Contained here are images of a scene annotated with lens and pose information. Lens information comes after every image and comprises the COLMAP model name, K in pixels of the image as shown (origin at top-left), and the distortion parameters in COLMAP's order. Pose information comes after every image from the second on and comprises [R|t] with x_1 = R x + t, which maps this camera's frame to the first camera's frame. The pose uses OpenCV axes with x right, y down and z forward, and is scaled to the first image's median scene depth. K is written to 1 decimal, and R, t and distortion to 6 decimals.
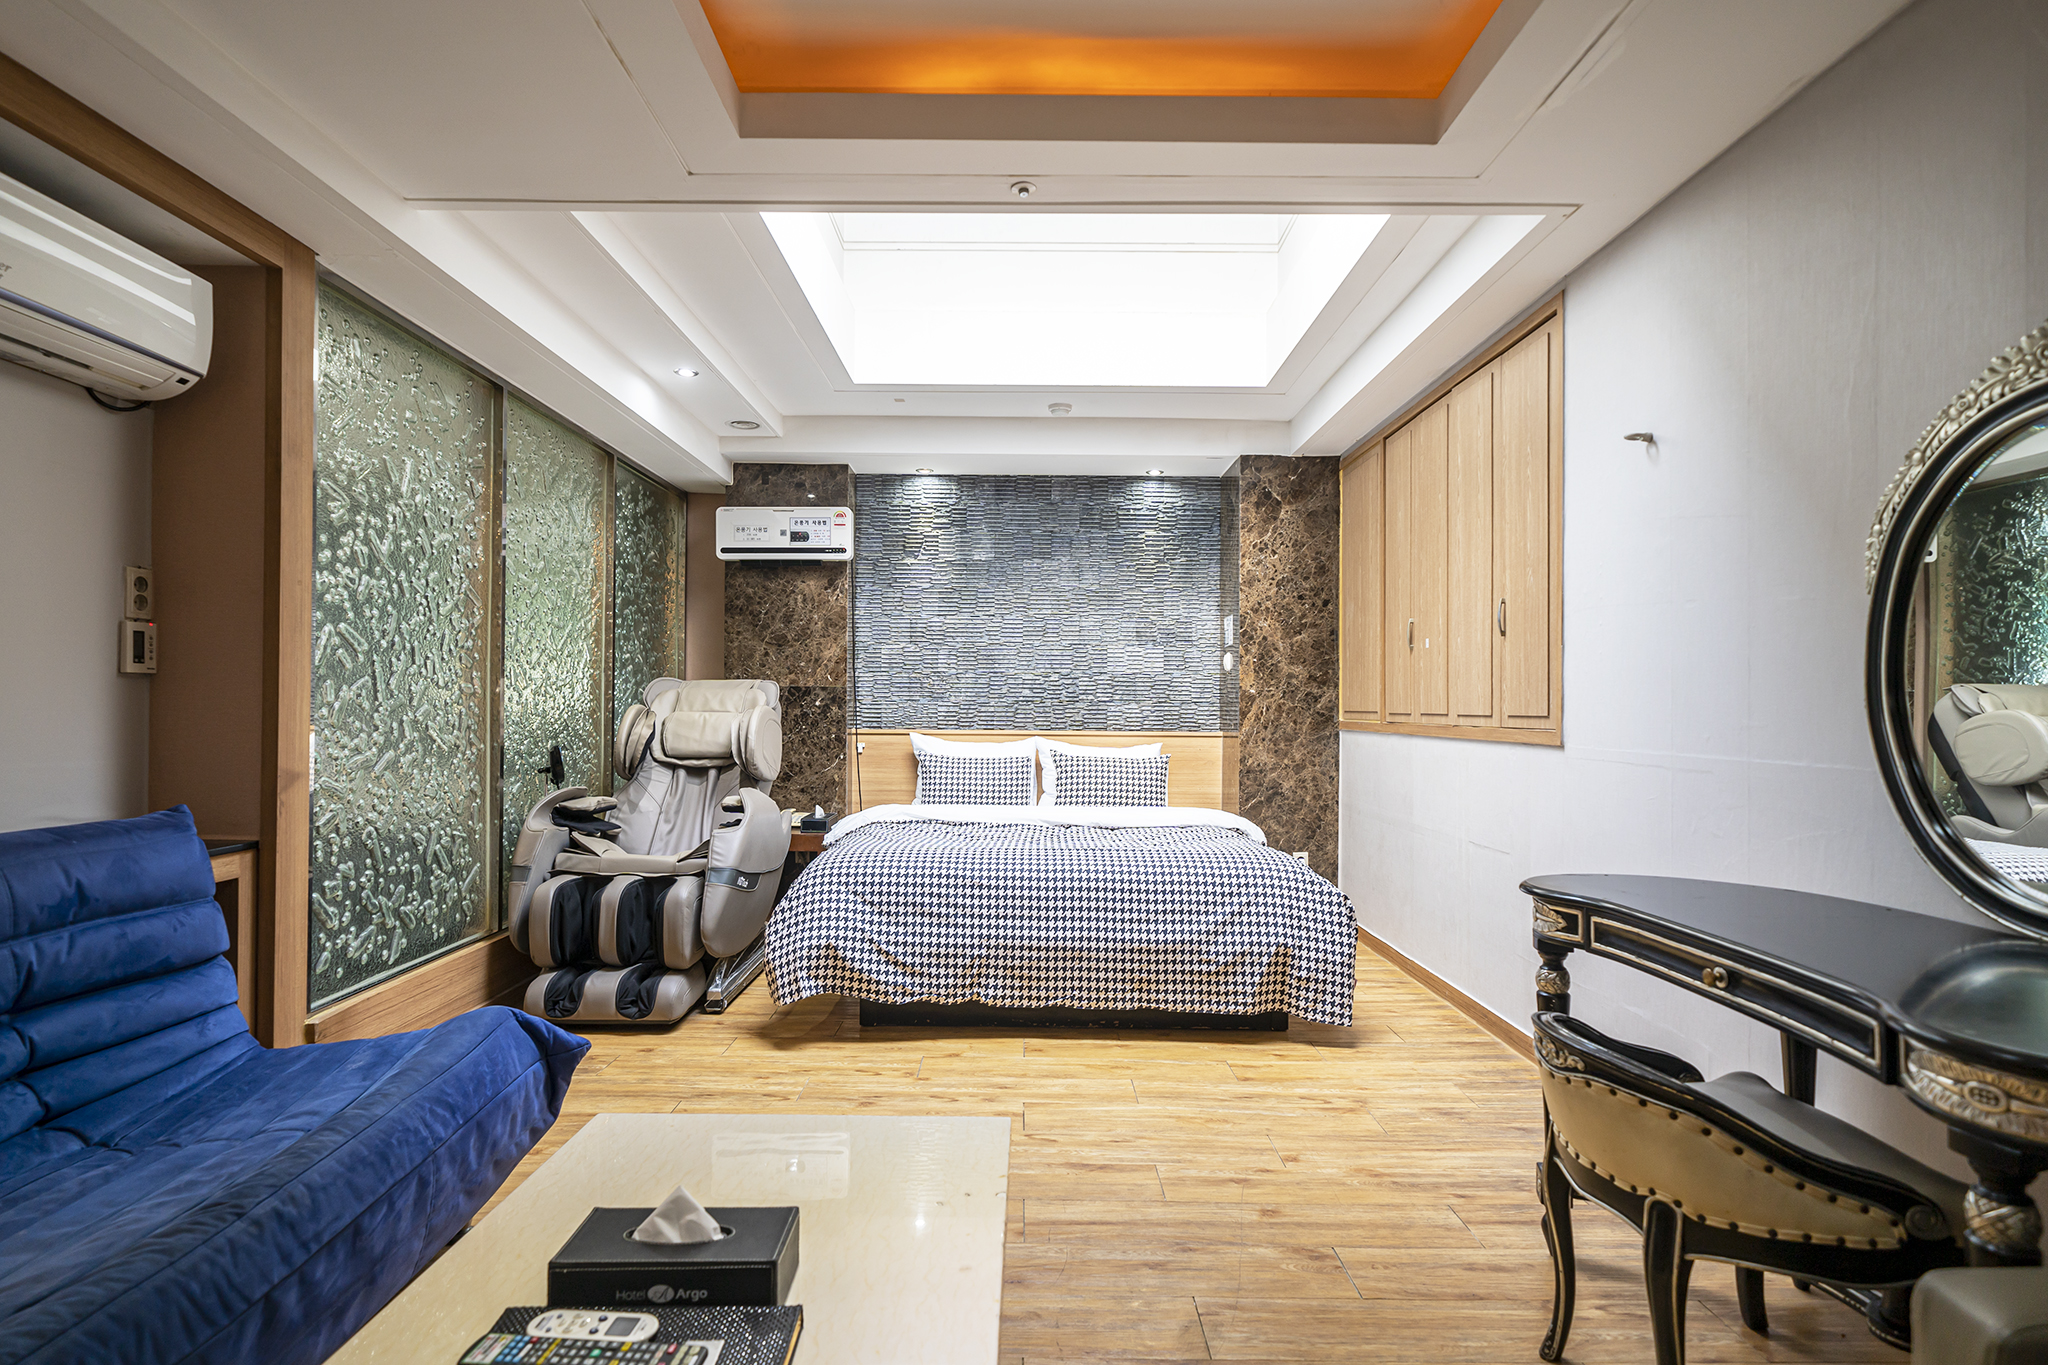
lens RADIAL K [[1045.5, 0, 1022.7], [0, 1045.5, 700.1], [0, 0, 1]] dist [-0.001308, -0.000515]
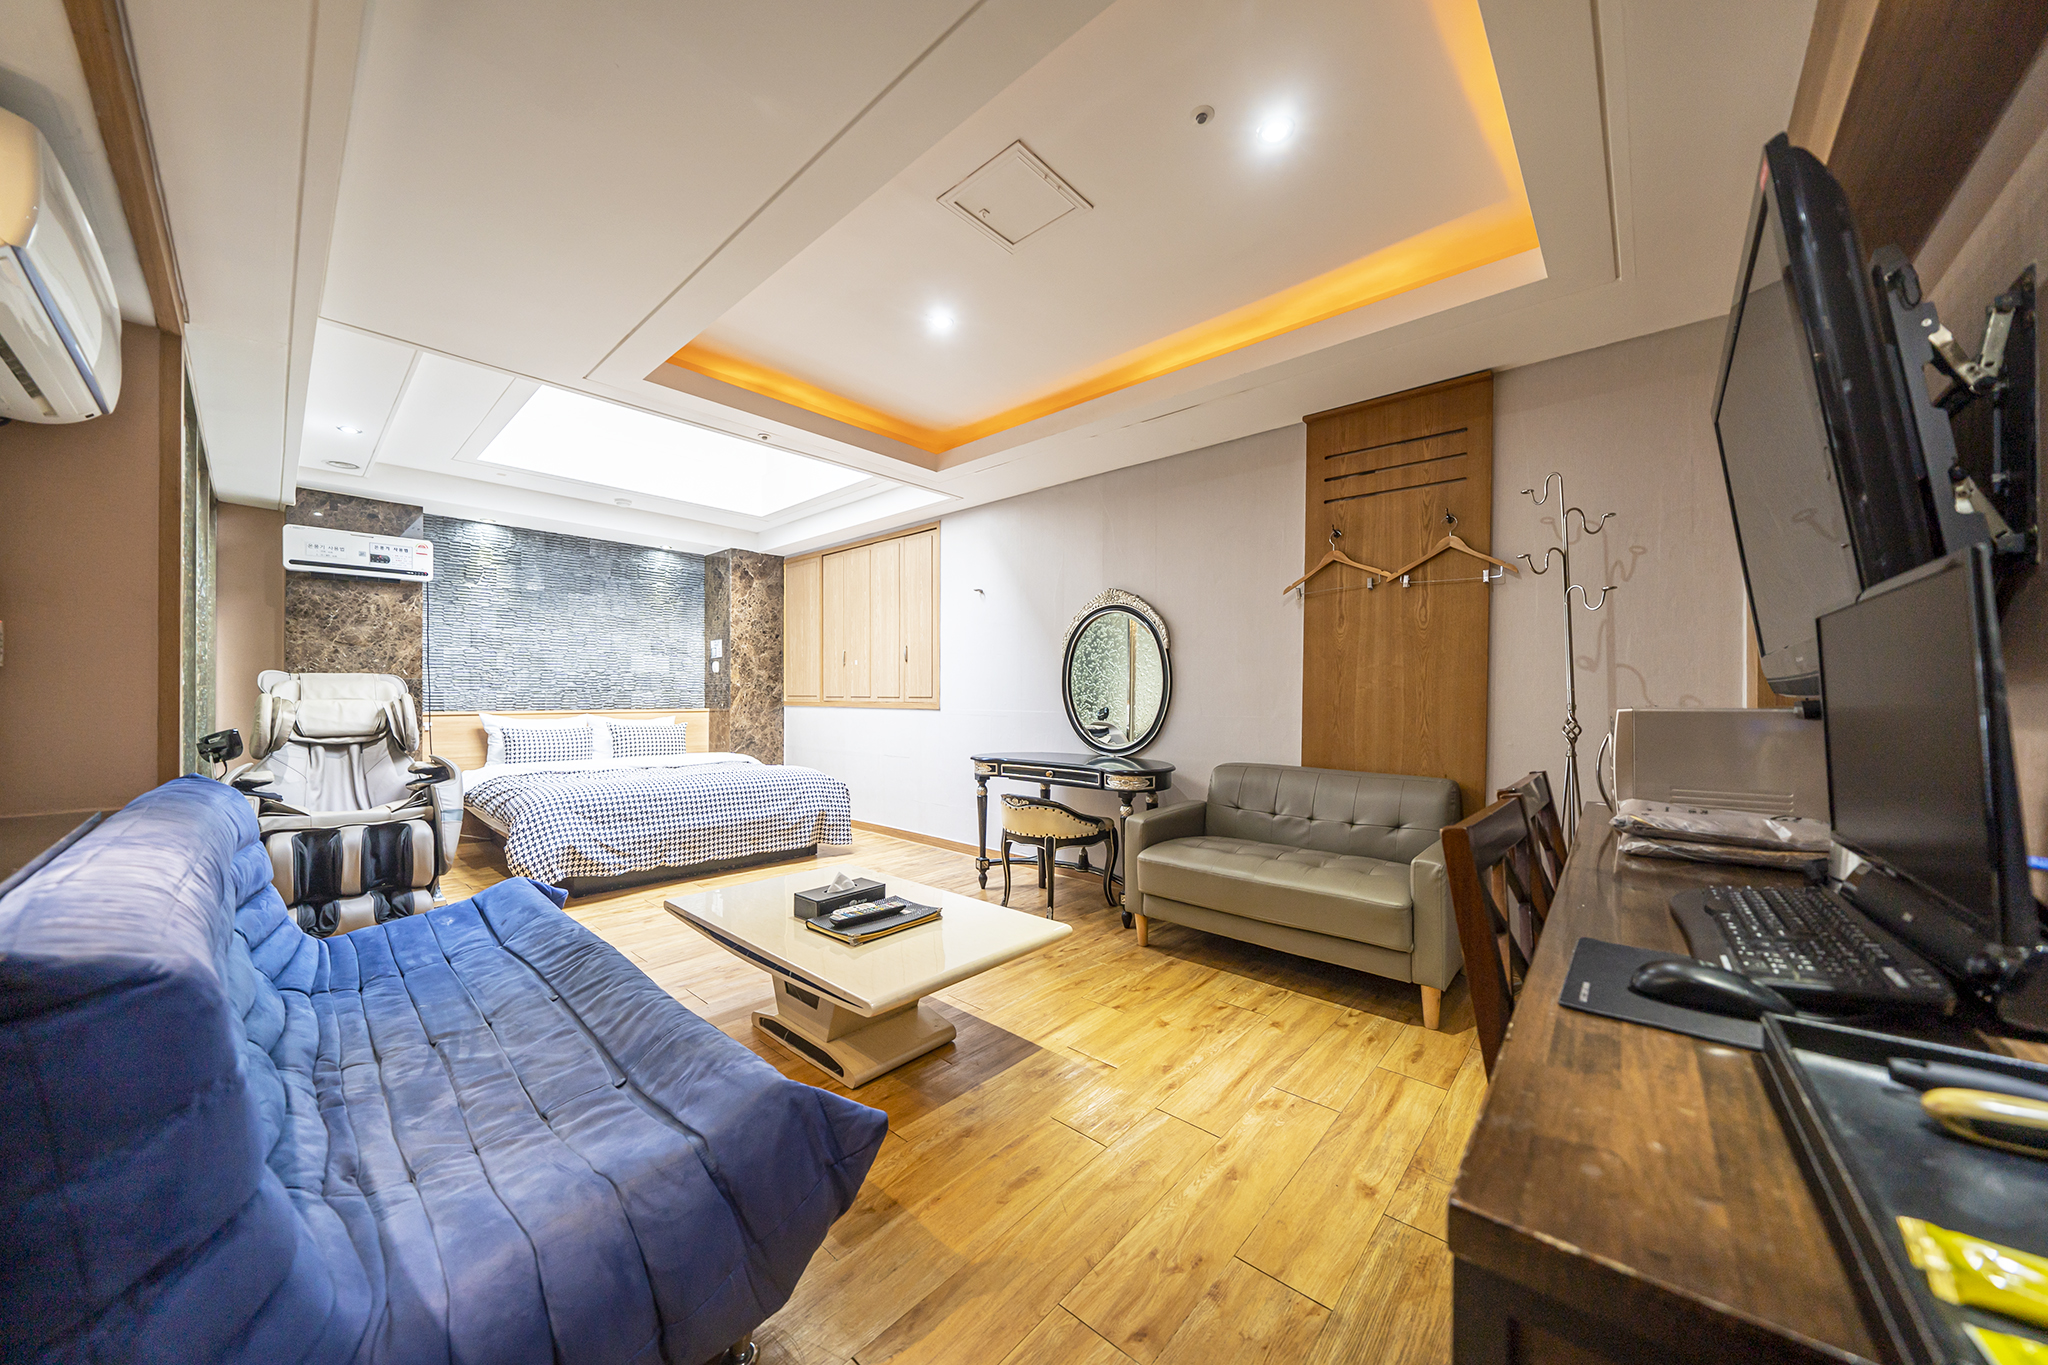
lens RADIAL K [[702.6, 0, 1024.1], [0, 702.6, 697.7], [0, 0, 1]] dist [-0.005961, 0.000203]
pose [[0.669961, -0.008450, 0.742348, -0.329565], [-0.001610, 0.999916, 0.012835, -0.002285], [-0.742395, -0.009794, 0.669891, -0.137900]]
